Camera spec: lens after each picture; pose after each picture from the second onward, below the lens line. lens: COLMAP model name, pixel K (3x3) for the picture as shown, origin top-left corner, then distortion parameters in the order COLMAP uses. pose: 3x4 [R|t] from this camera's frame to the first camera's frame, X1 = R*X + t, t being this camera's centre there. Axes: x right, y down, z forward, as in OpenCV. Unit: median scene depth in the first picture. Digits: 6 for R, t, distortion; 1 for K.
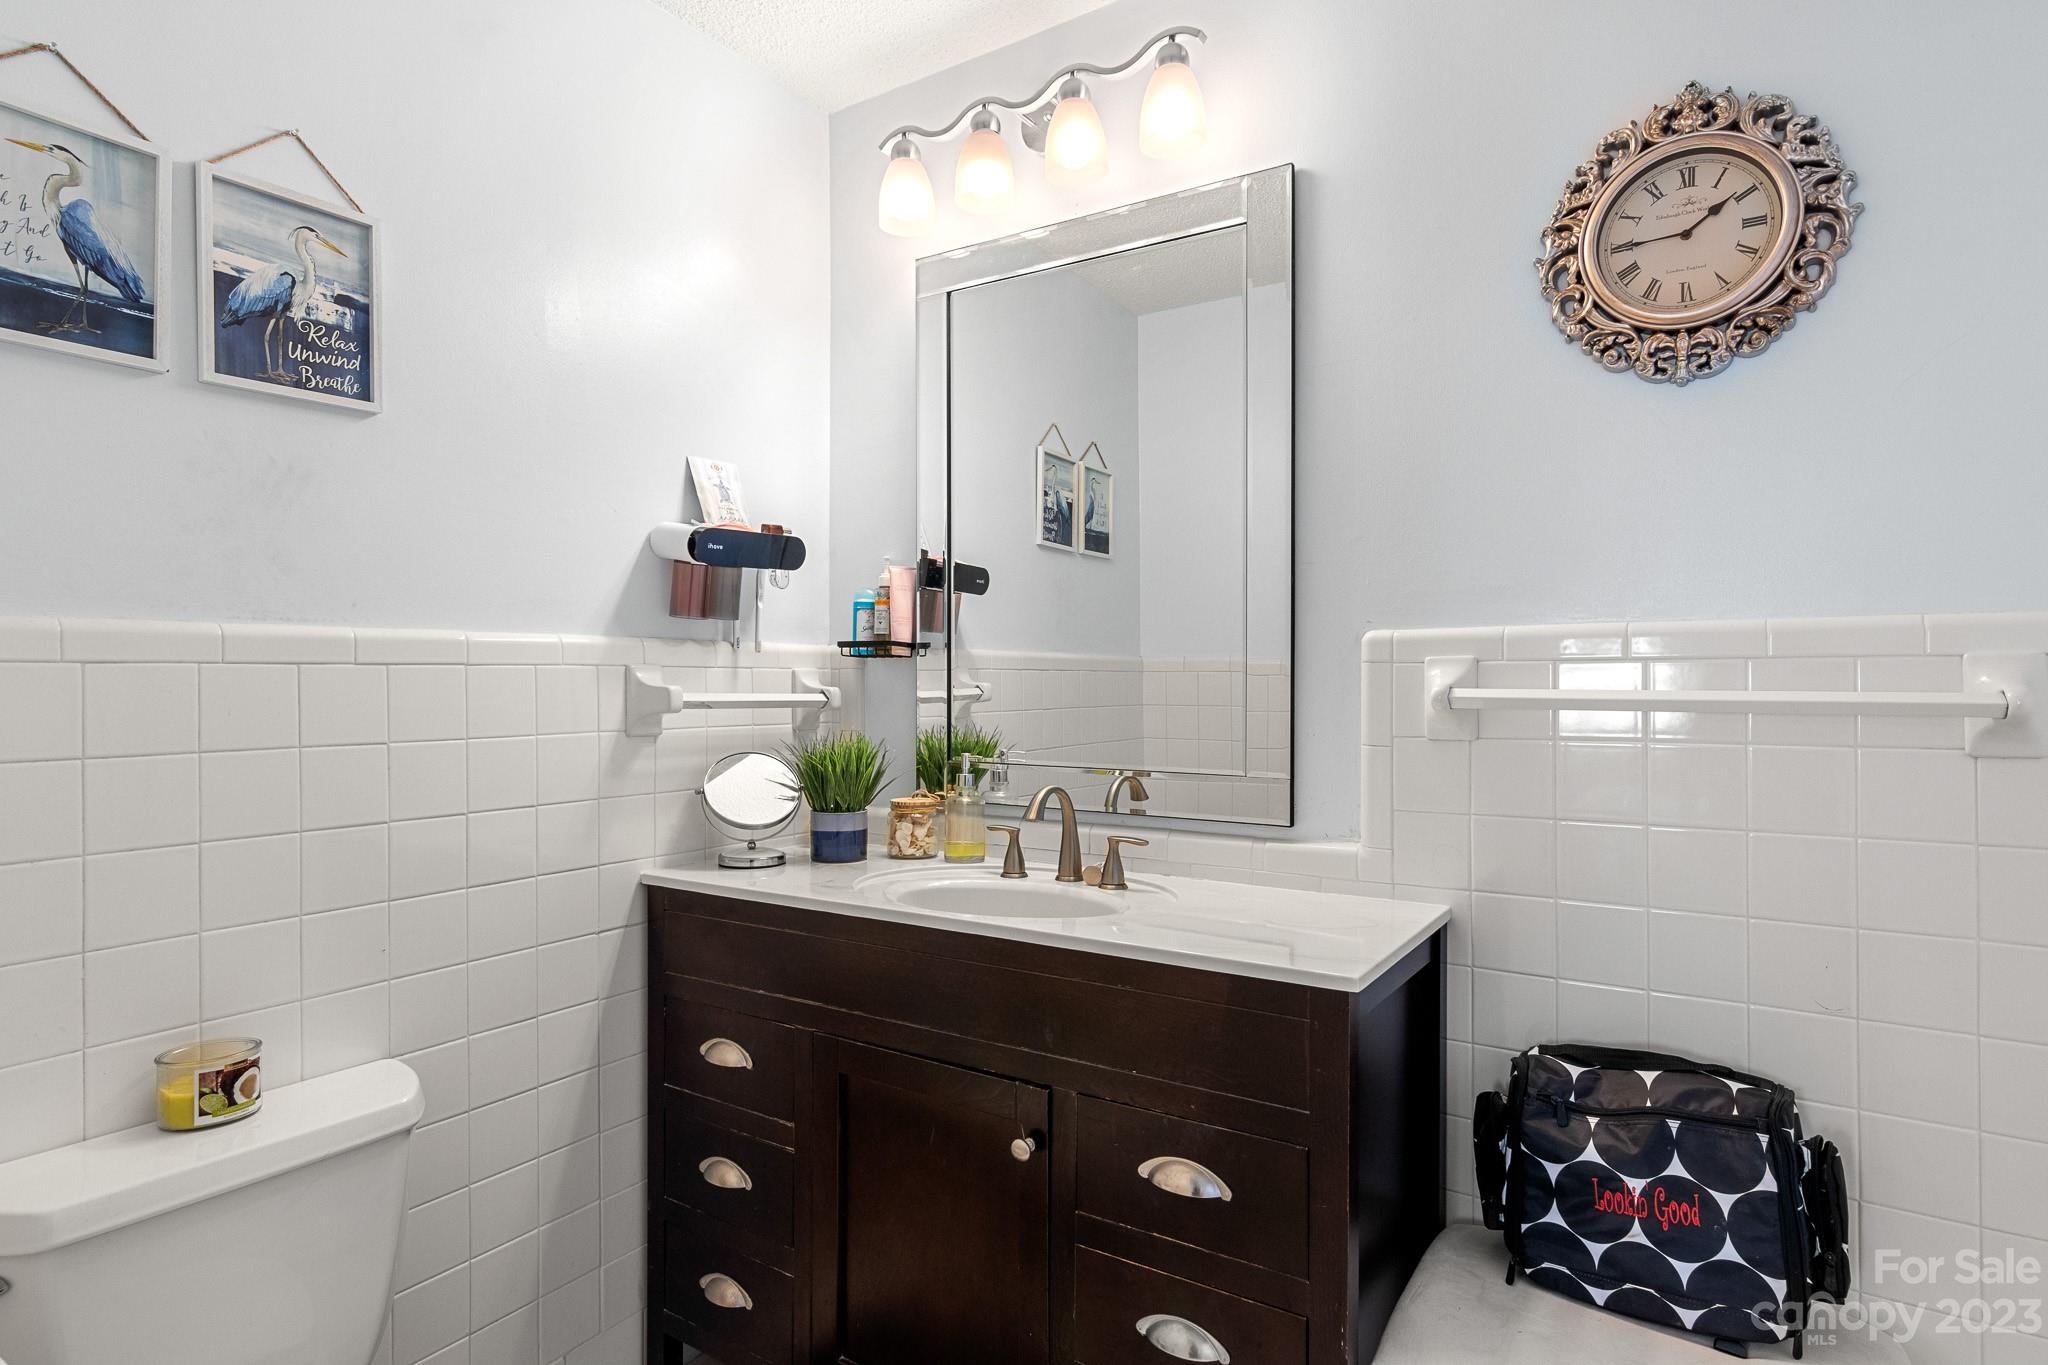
lens RADIAL K [[1058.3, 0, 1025.0], [0, 1058.3, 683.6], [0, 0, 1]] dist [-0.003002, 0.000346]
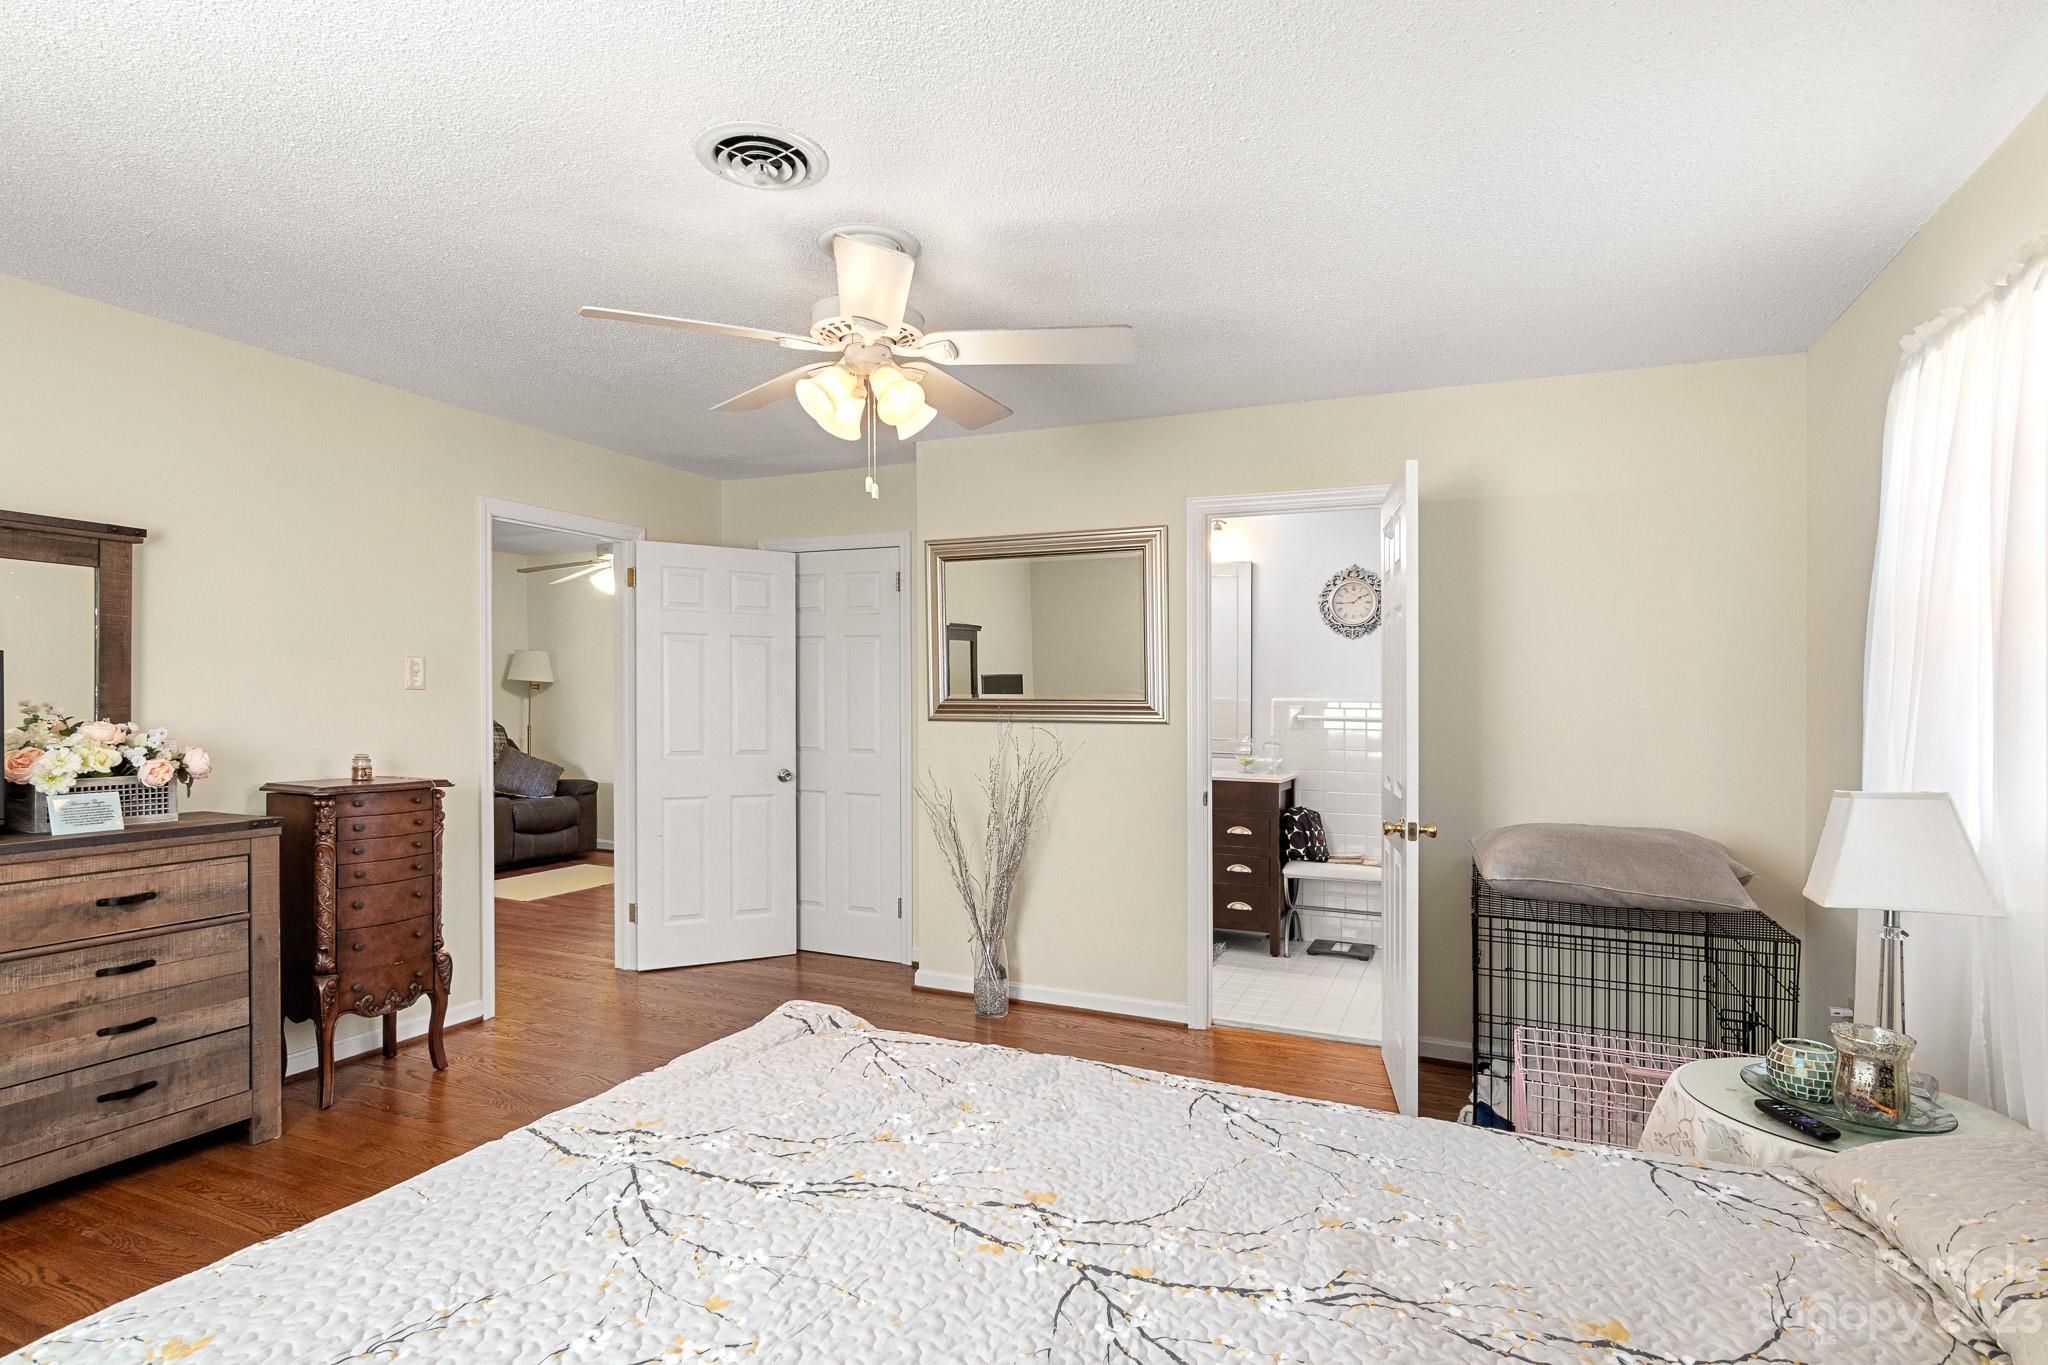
lens RADIAL K [[1058.3, 0, 1022.0], [0, 1058.3, 689.8], [0, 0, 1]] dist [-0.003002, 0.000346]
pose [[0.985650, 0.005443, 0.168714, -1.248965], [-0.003629, 0.999932, -0.011056, -0.044129], [-0.168763, 0.010285, 0.985603, -2.657469]]
